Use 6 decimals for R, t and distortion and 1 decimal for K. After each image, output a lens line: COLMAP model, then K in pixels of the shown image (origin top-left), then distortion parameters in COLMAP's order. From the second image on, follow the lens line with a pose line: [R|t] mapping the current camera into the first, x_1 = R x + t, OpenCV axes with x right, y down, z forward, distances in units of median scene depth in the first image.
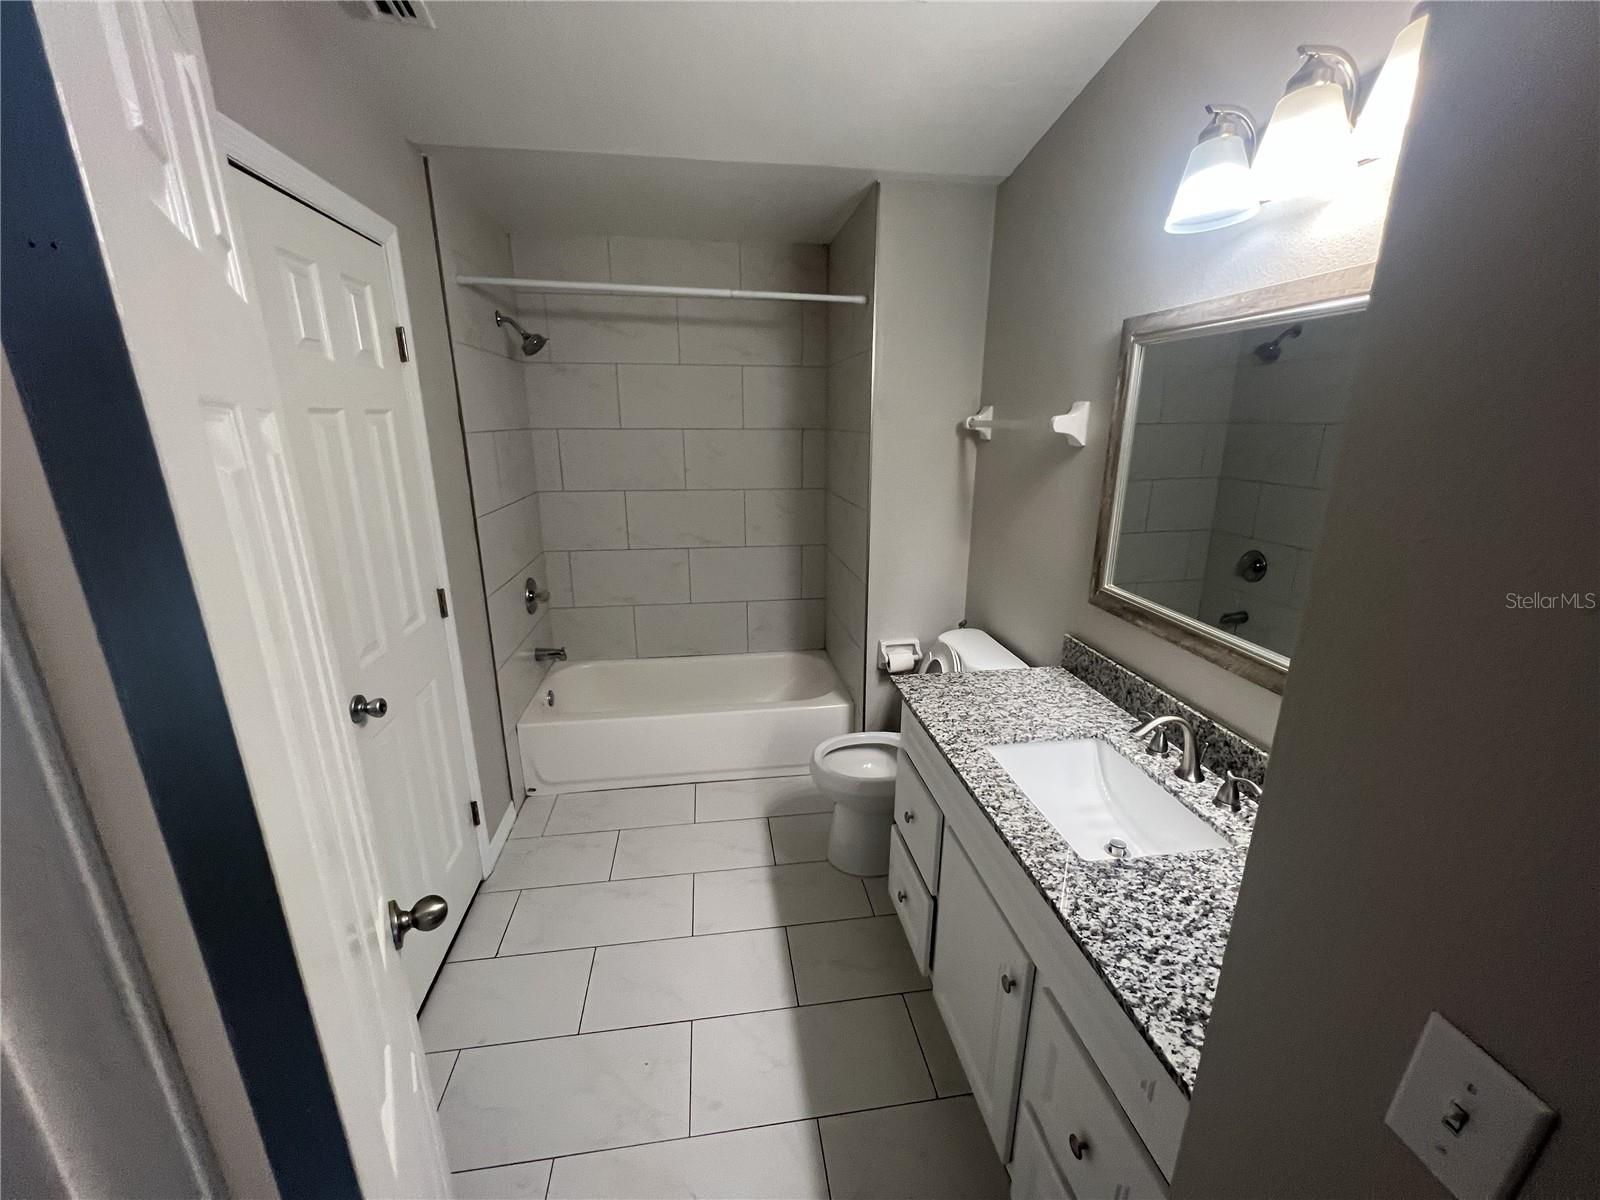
lens RADIAL K [[639.2, 0, 800.0], [0, 639.2, 600.0], [0, 0, 1]] dist [-0.002515, 0.000232]
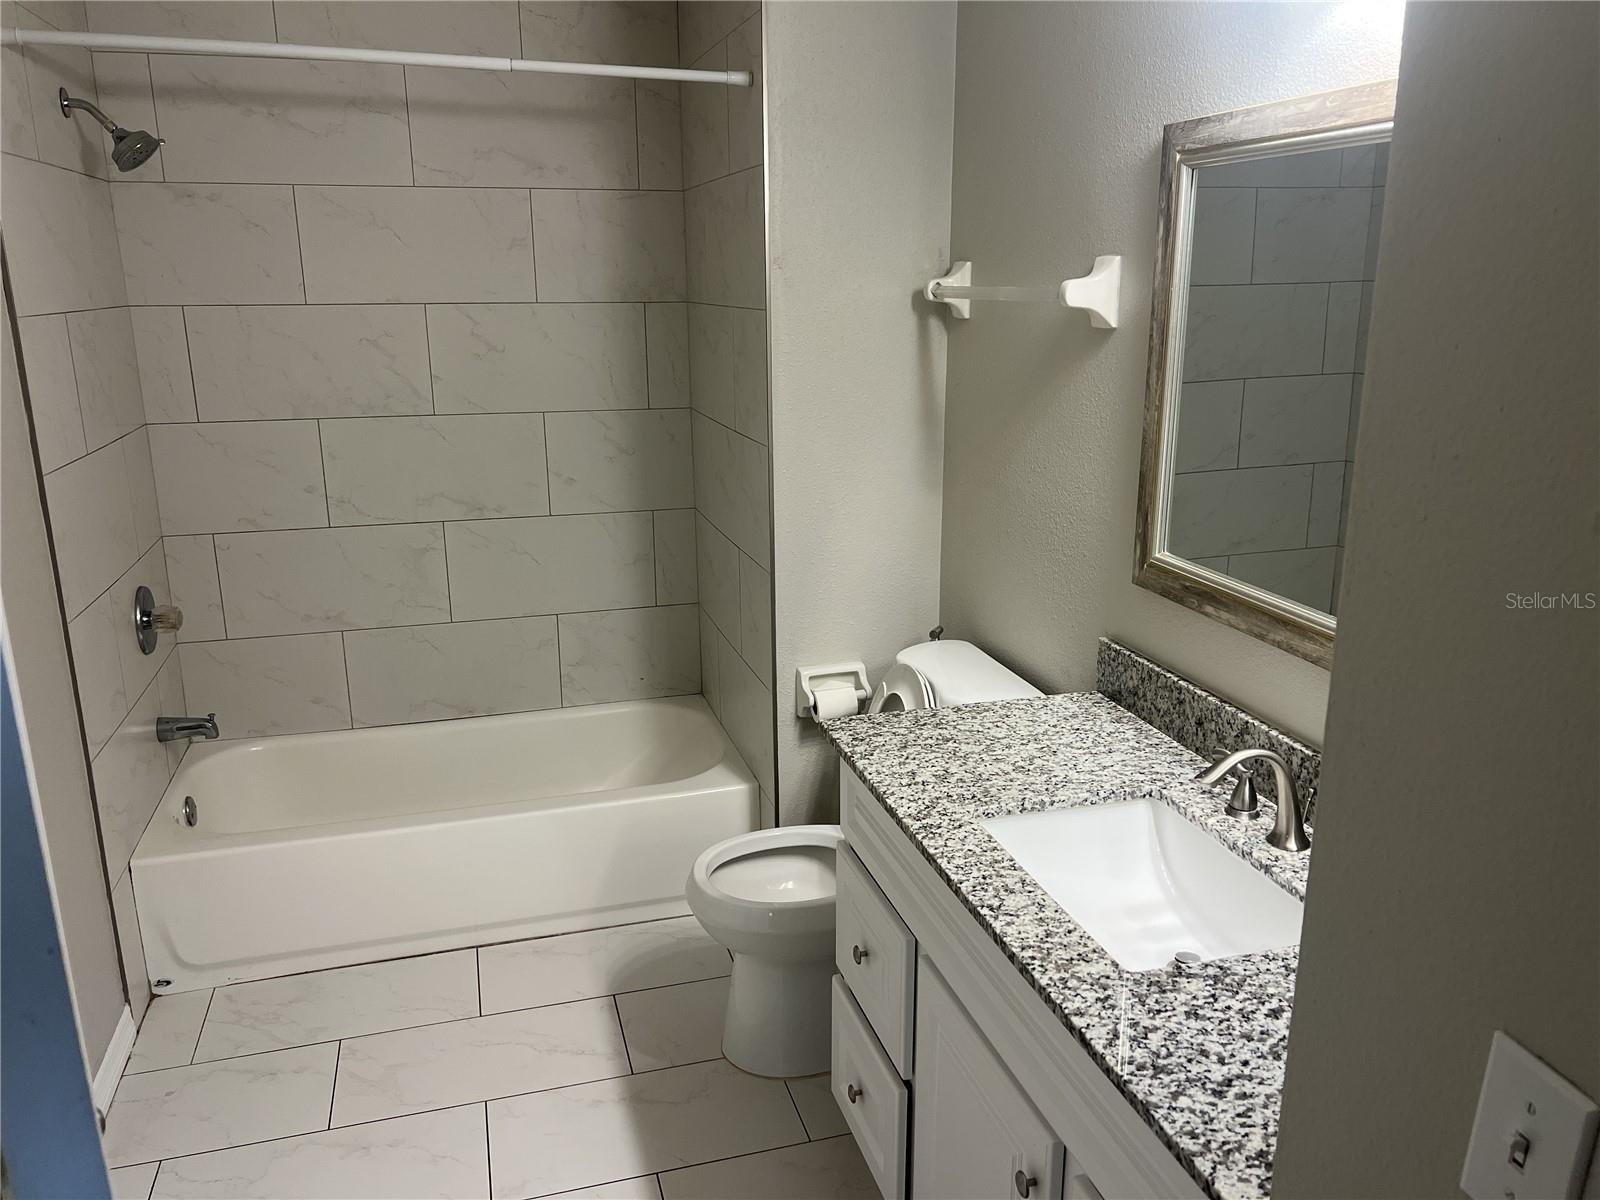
lens RADIAL K [[1204.8, 0, 800.0], [0, 1204.8, 600.0], [0, 0, 1]] dist [0.043720, -0.056820]
pose [[0.990616, -0.042422, 0.129926, -0.020061], [0.044214, 0.998962, -0.010940, 0.022183], [-0.129327, 0.016582, 0.991463, -0.130679]]
